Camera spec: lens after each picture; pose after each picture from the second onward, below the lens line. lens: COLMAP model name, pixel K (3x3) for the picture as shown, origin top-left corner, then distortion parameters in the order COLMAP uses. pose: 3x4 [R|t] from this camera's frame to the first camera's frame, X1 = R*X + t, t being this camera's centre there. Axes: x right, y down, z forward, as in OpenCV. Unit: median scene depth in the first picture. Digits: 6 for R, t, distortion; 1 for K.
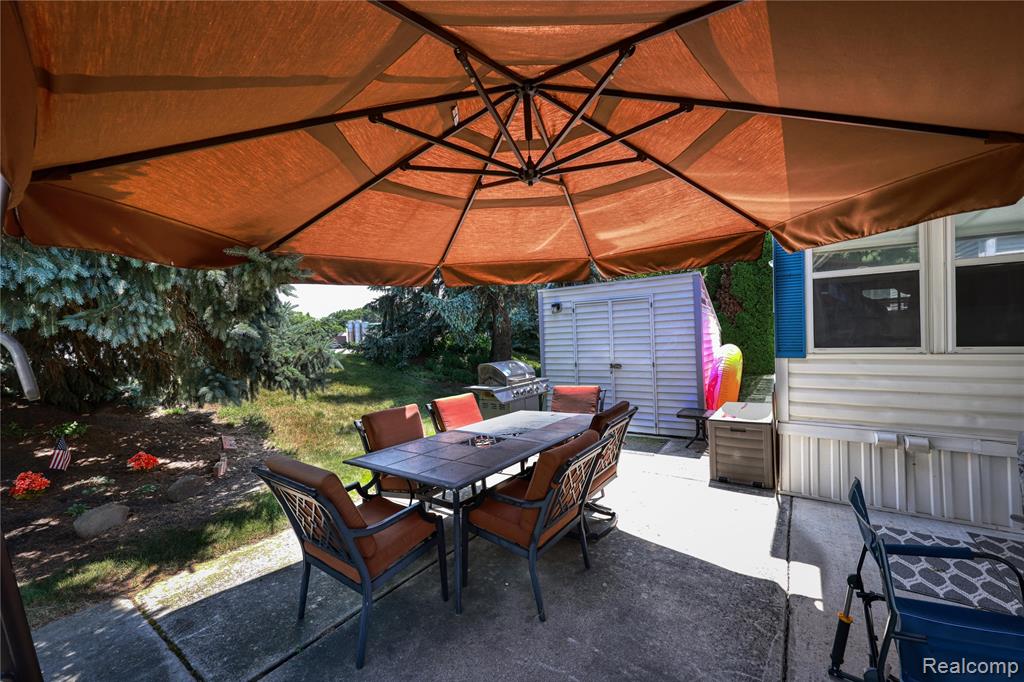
lens RADIAL K [[414.9, 0, 515.6], [0, 414.9, 341.3], [0, 0, 1]] dist [-0.001209, 0.000933]
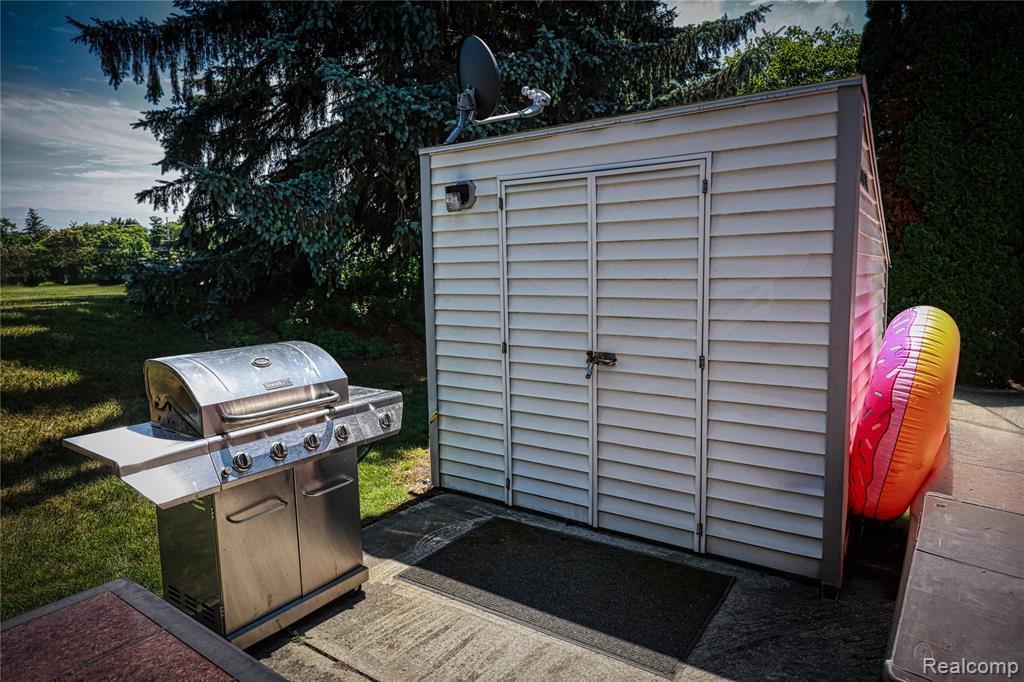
lens RADIAL K [[638.7, 0, 511.4], [0, 638.7, 341.6], [0, 0, 1]] dist [0.008687, 0.001034]
pose [[0.999626, 0.024122, -0.012854, 0.188486], [-0.022536, 0.993475, 0.111798, -0.017890], [0.015467, -0.111466, 0.993648, 0.491595]]
